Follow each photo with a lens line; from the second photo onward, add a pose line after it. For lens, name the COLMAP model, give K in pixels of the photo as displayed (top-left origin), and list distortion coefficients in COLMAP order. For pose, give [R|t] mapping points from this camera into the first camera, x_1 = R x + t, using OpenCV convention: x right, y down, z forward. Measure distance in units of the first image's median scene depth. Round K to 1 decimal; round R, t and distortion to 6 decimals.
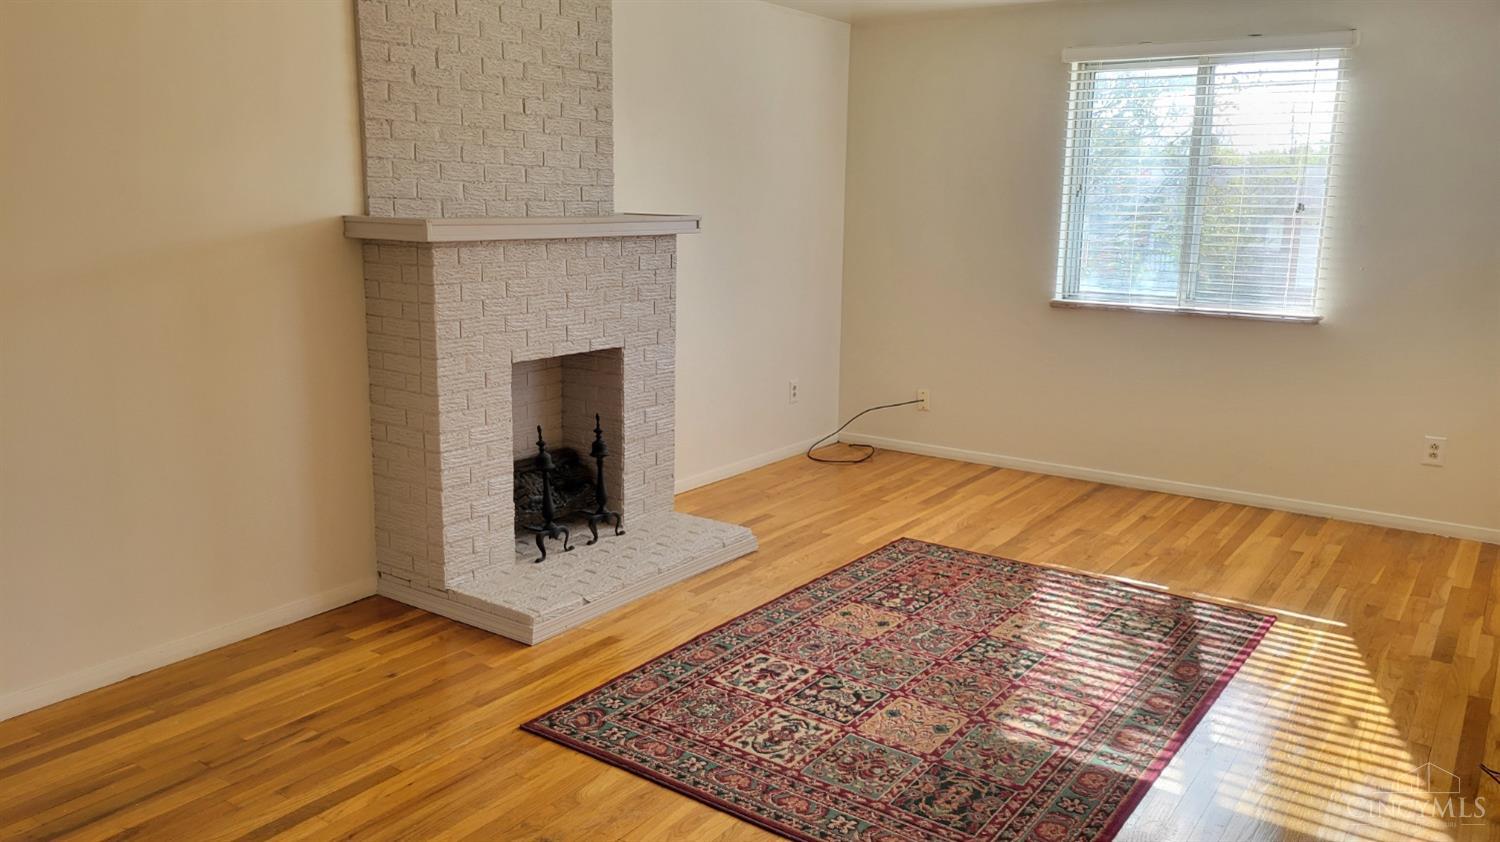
lens RADIAL K [[1119.7, 0, 742.6], [0, 1119.7, 418.0], [0, 0, 1]] dist [0.041027, -0.000123]
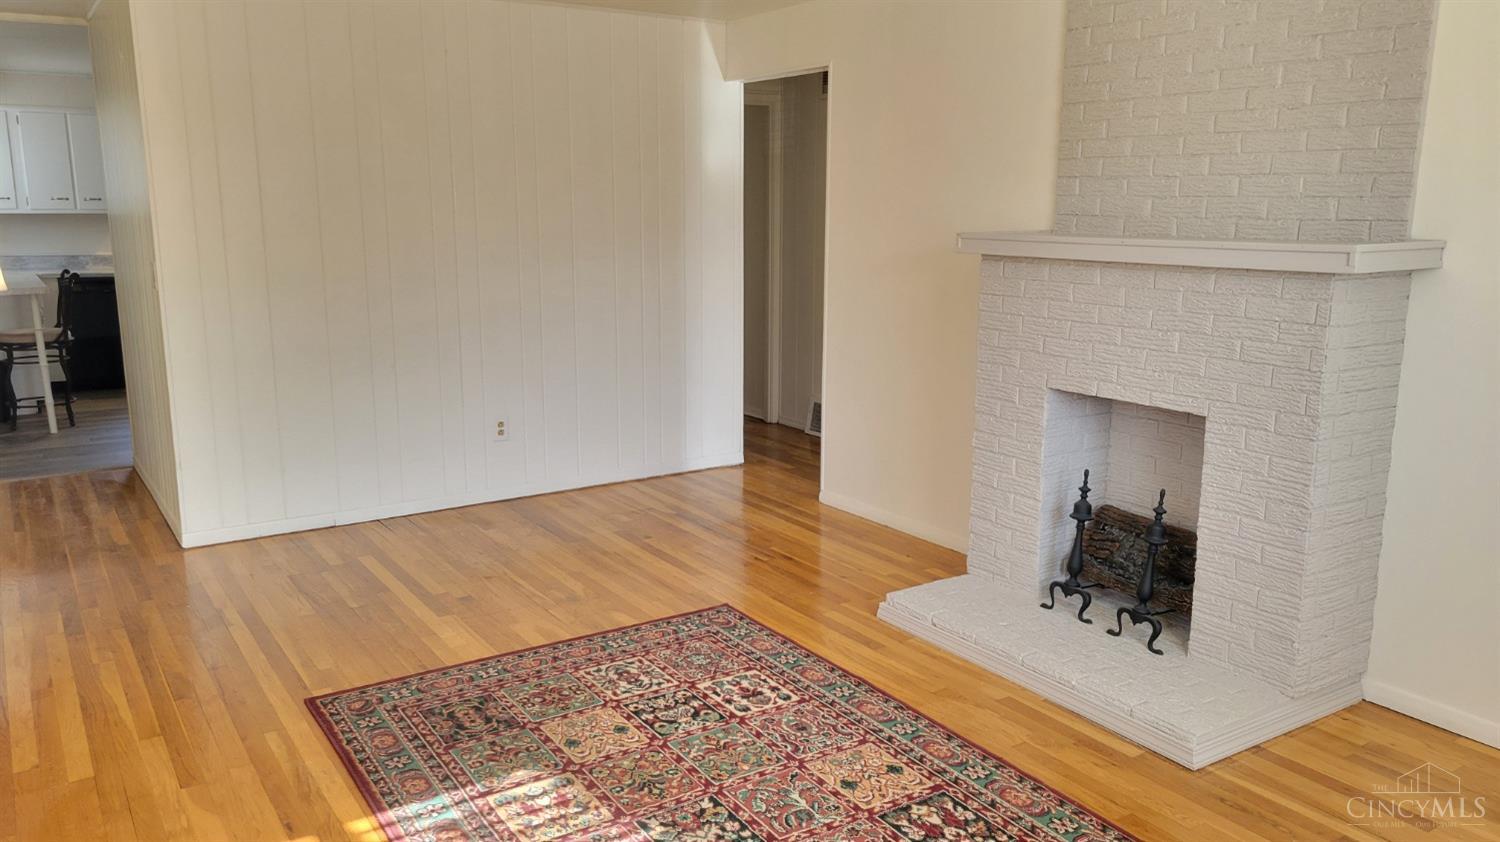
lens RADIAL K [[1119.7, 0, 738.1], [0, 1119.7, 419.9], [0, 0, 1]] dist [0.041027, -0.000123]
pose [[-0.361020, 0.167226, -0.917442, 0.918205], [-0.191842, 0.949432, 0.248548, -0.250551], [0.912612, 0.265734, -0.310683, 1.271635]]
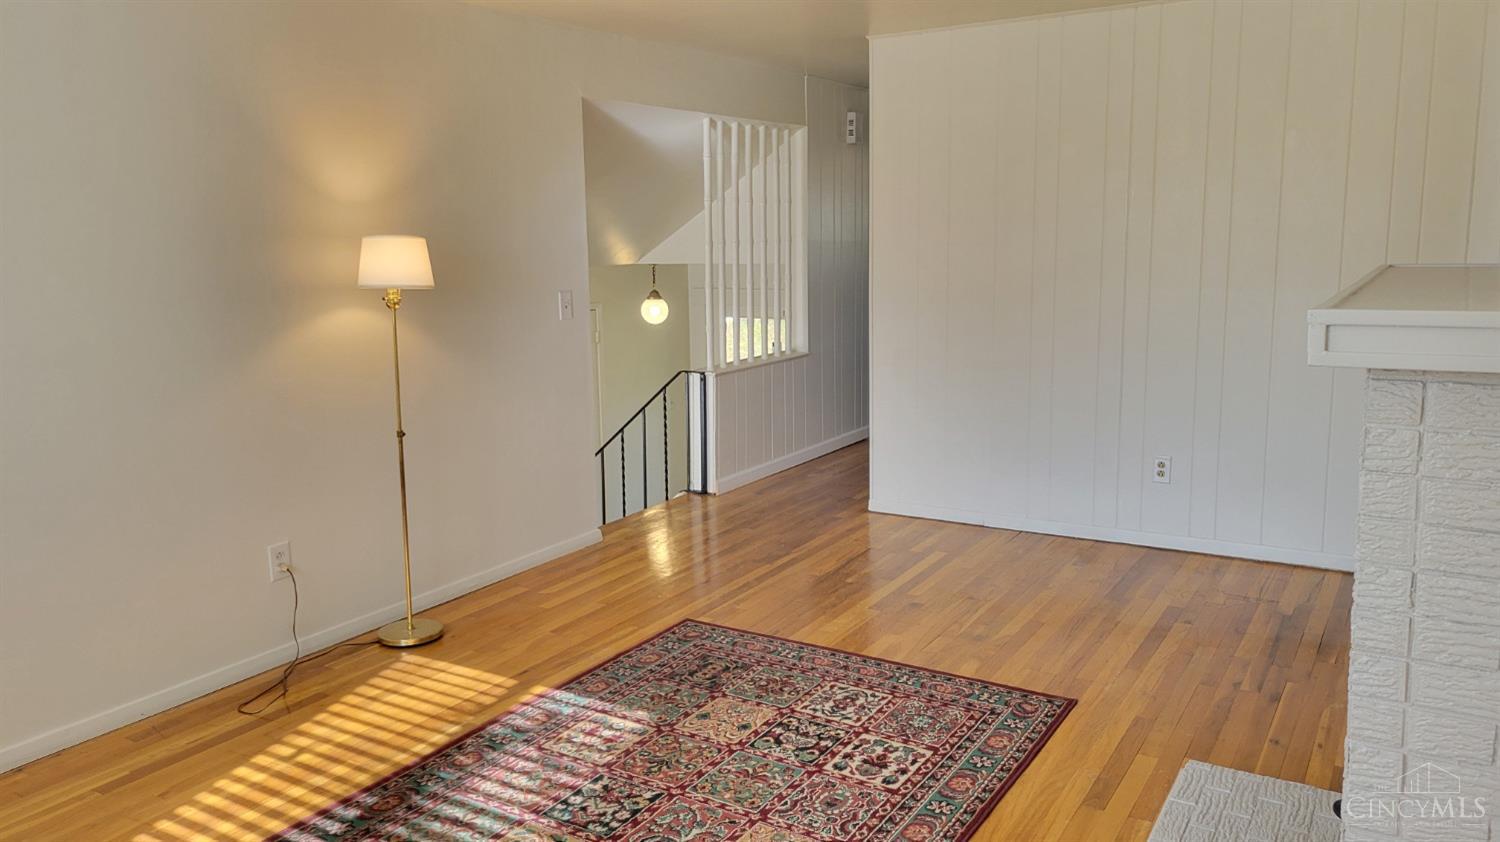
lens RADIAL K [[1119.7, 0, 736.3], [0, 1119.7, 419.7], [0, 0, 1]] dist [0.041027, -0.000123]
pose [[-0.998194, 0.018488, -0.057149, 0.187575], [-0.003294, 0.933174, 0.359410, -0.363831], [0.059974, 0.358949, -0.931428, 1.790453]]
